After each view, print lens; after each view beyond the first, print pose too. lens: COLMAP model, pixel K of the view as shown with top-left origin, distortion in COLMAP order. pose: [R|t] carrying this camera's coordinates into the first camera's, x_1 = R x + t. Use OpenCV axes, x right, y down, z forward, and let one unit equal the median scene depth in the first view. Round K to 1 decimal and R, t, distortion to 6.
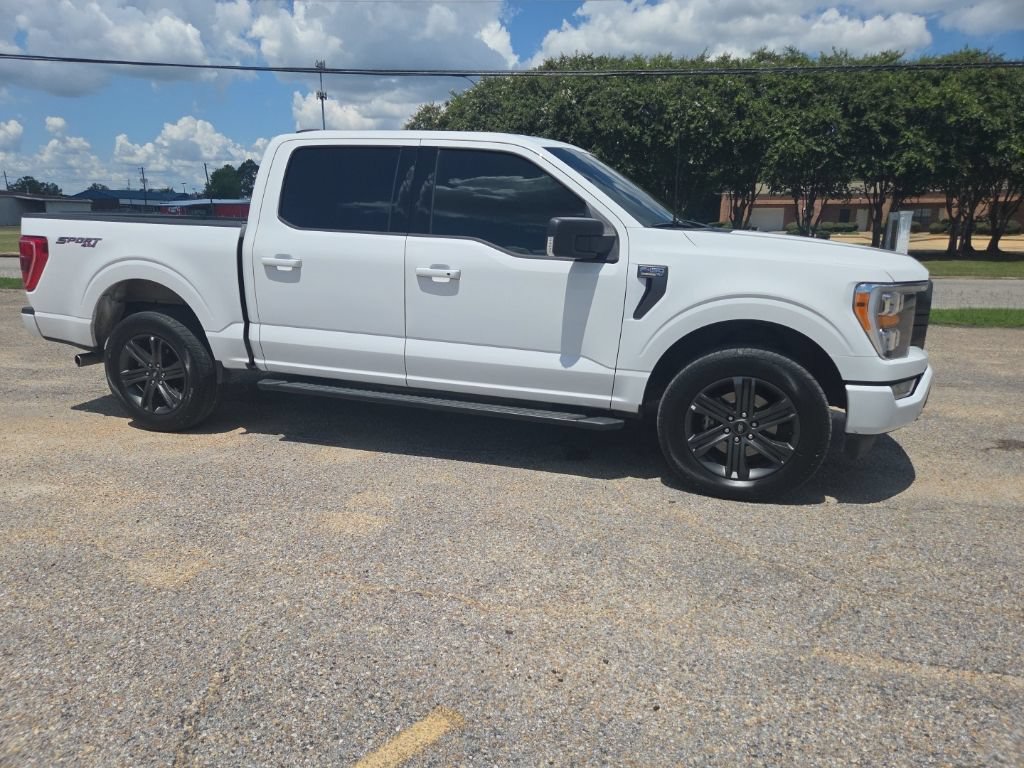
lens RADIAL K [[685.1, 0, 505.7], [0, 685.1, 383.0], [0, 0, 1]] dist [0.070739, -0.058933]
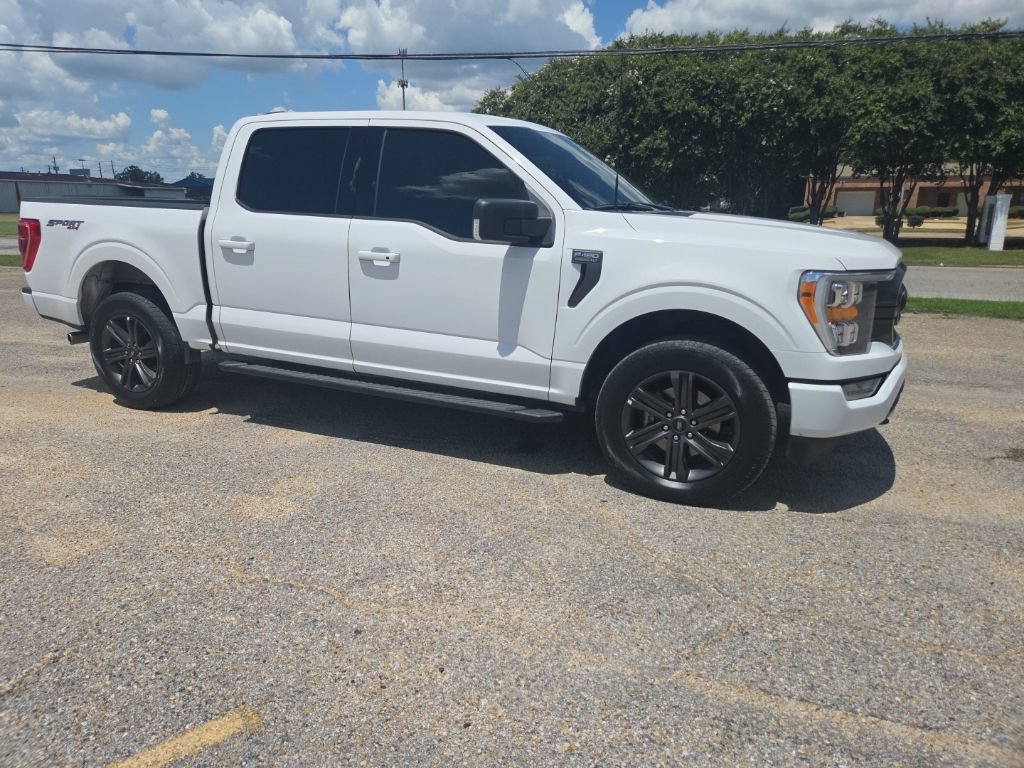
lens RADIAL K [[685.1, 0, 498.7], [0, 685.1, 377.8], [0, 0, 1]] dist [0.070739, -0.058933]
pose [[0.993084, 0.027316, -0.114183, 0.150998], [-0.025857, 0.999564, 0.014238, -0.004805], [0.114522, -0.011187, 0.993358, 0.036923]]
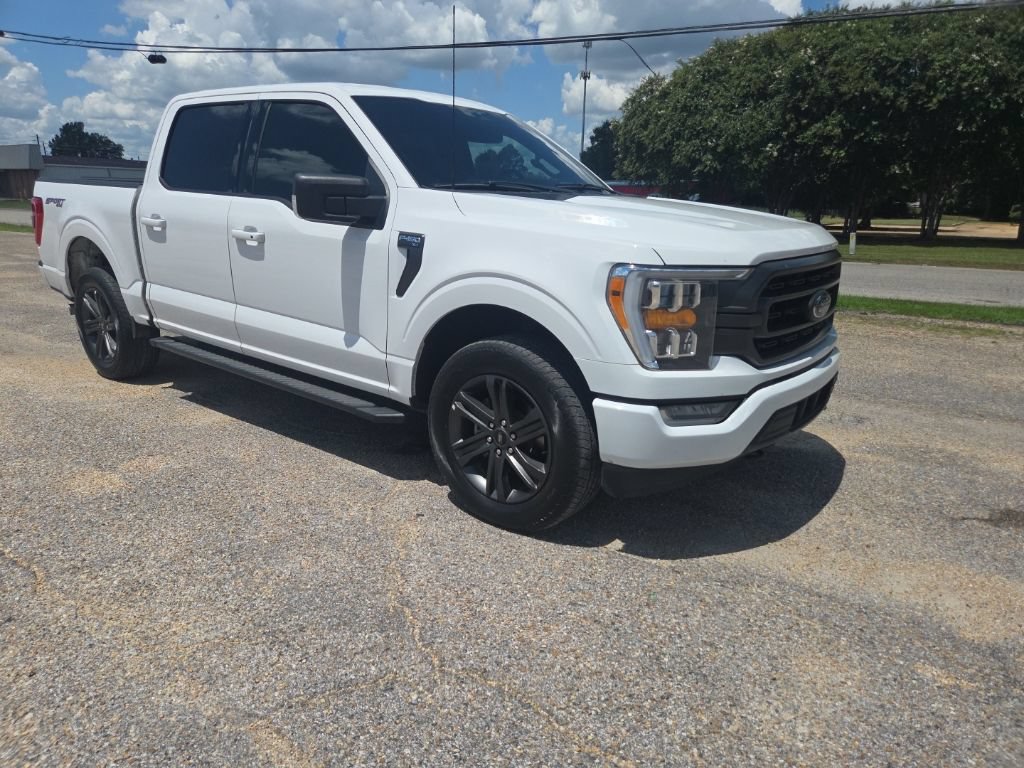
lens RADIAL K [[685.1, 0, 499.4], [0, 685.1, 389.1], [0, 0, 1]] dist [0.070739, -0.058933]
pose [[0.934767, 0.103597, -0.339820, 0.453992], [-0.091715, 0.994484, 0.050890, -0.025211], [0.343217, -0.016403, 0.939113, 0.181700]]
